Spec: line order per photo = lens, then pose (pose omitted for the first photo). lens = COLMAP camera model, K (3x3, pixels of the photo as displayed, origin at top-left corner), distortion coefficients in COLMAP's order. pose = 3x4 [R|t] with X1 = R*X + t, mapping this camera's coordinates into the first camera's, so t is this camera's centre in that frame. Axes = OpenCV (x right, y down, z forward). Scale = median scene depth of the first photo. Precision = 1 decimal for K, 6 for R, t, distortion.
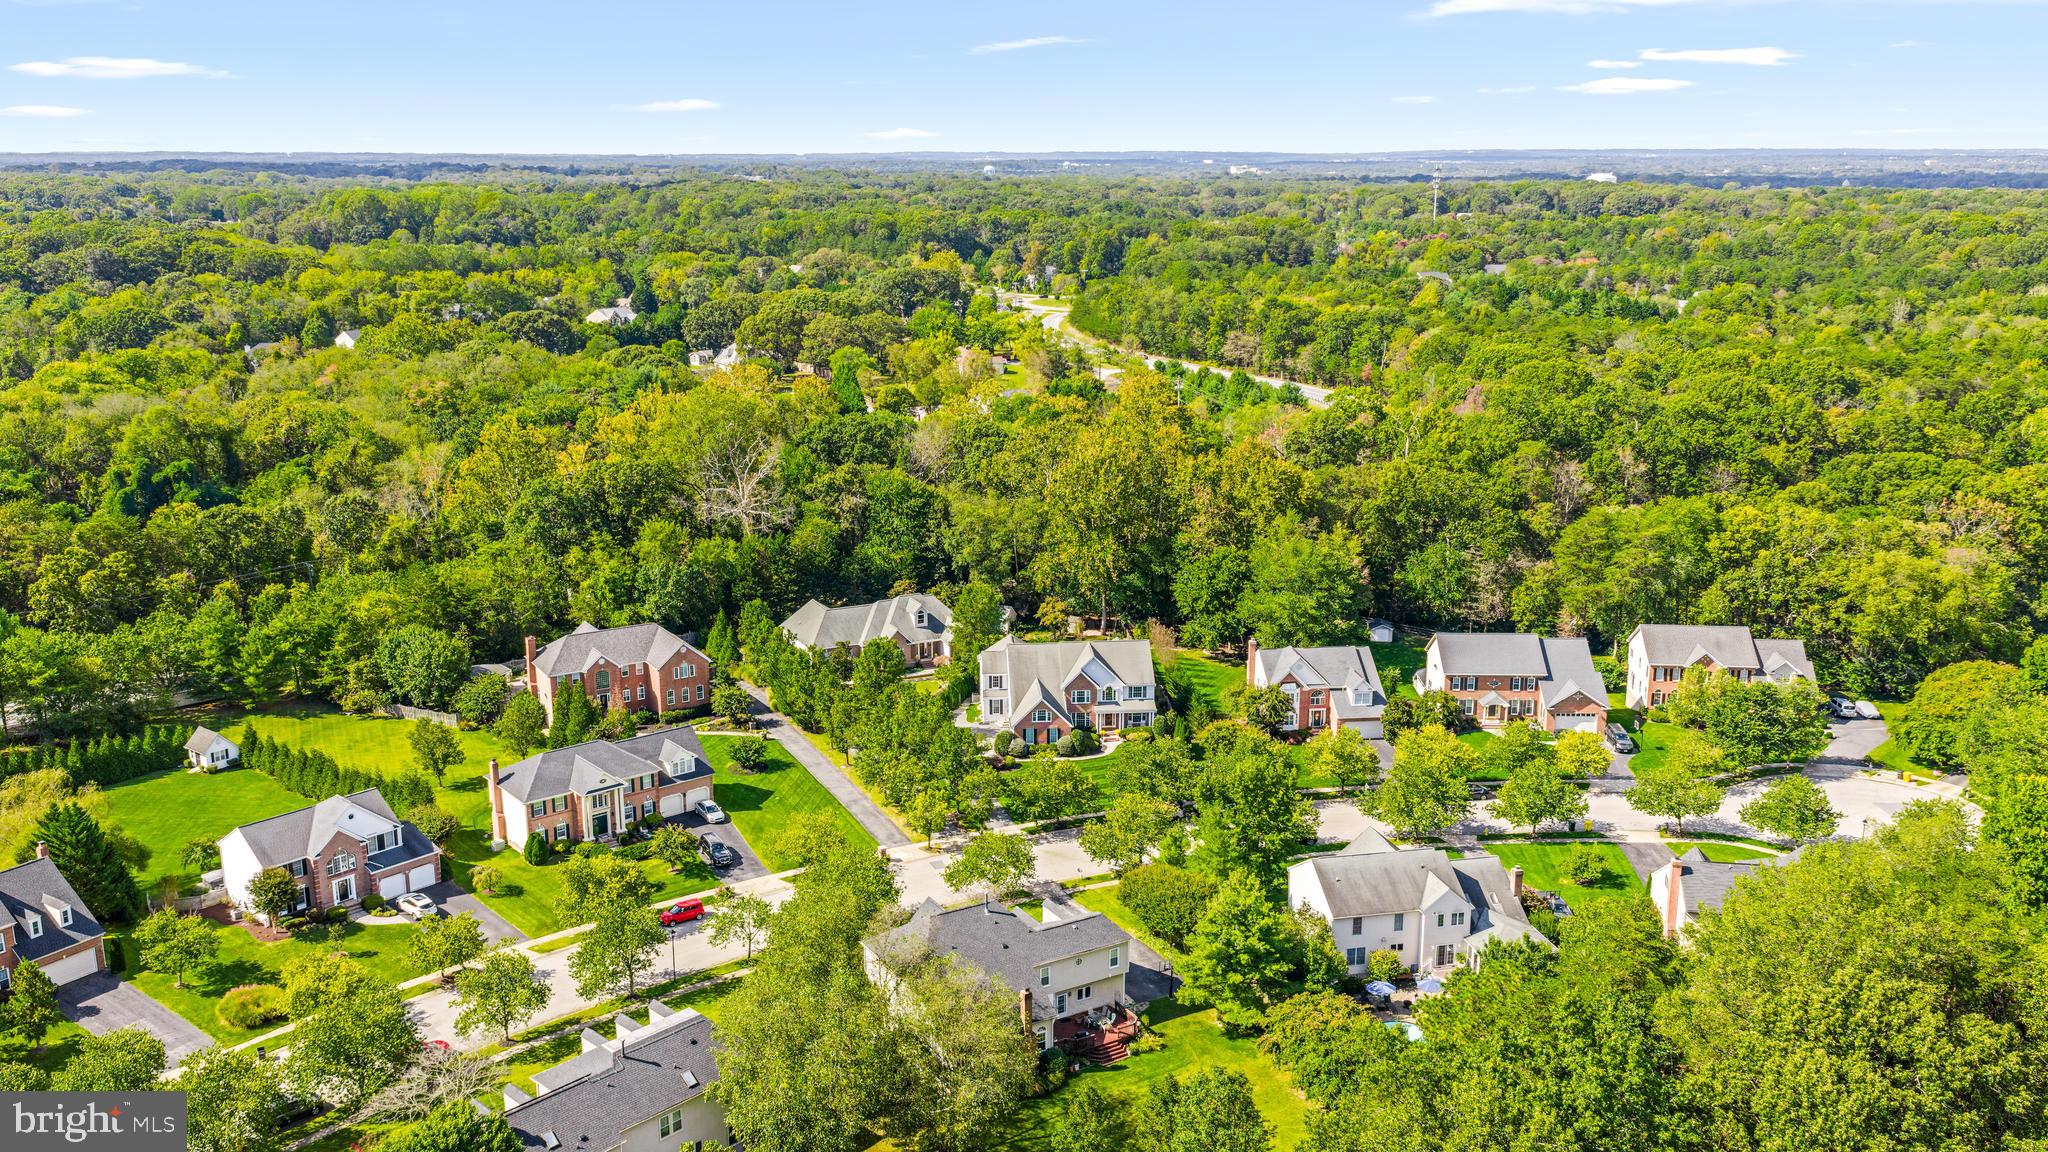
lens RADIAL K [[1709.8, 0, 1025.0], [0, 1709.8, 576.4], [0, 0, 1]] dist [0.033844, -0.001677]
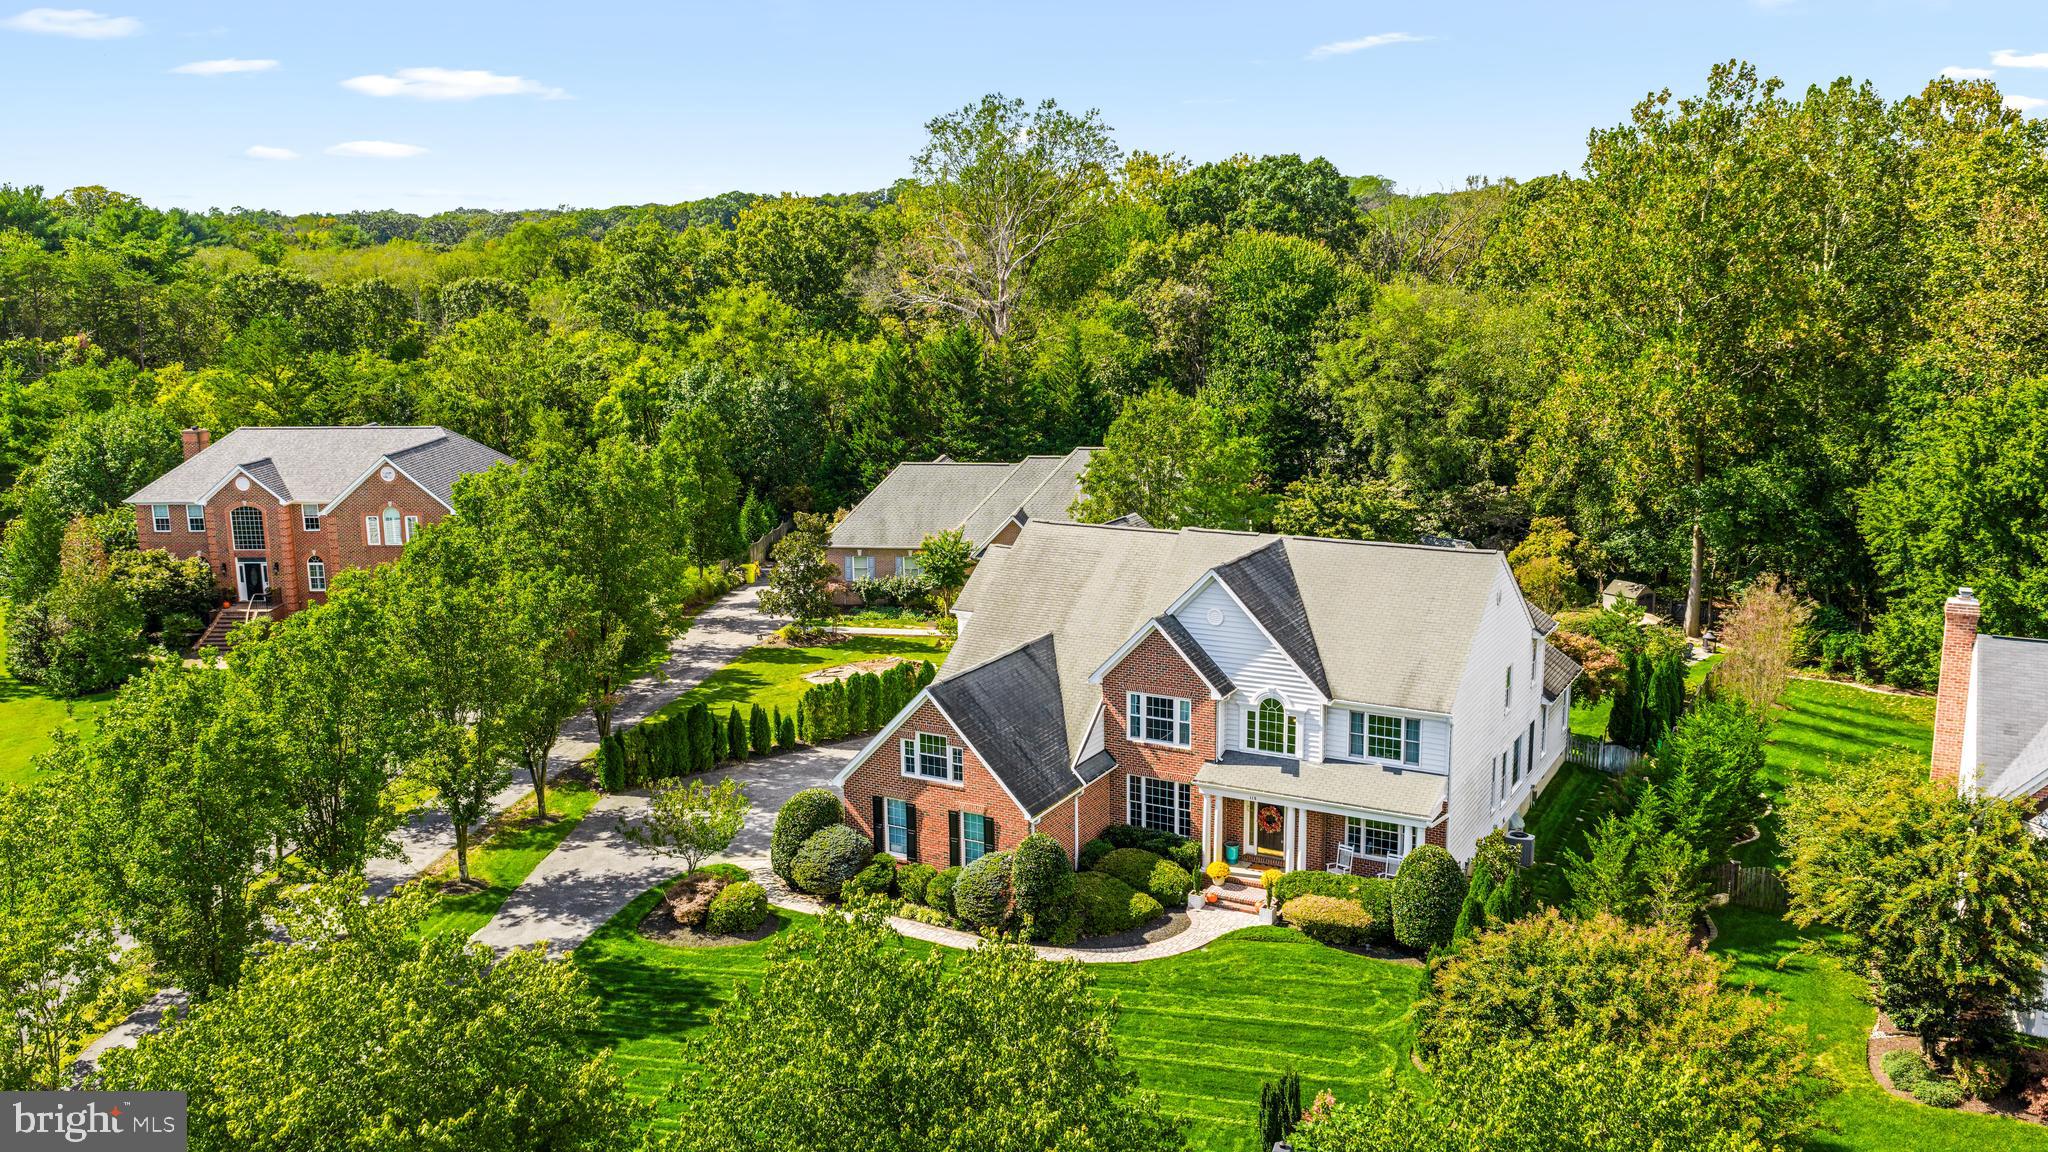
lens RADIAL K [[1709.8, 0, 1022.9], [0, 1709.8, 573.8], [0, 0, 1]] dist [0.033844, -0.001677]
pose [[0.848101, 0.101634, -0.519995, 0.148448], [-0.121714, 0.992555, -0.004517, 0.051446], [0.515664, 0.067122, 0.854157, 0.755831]]
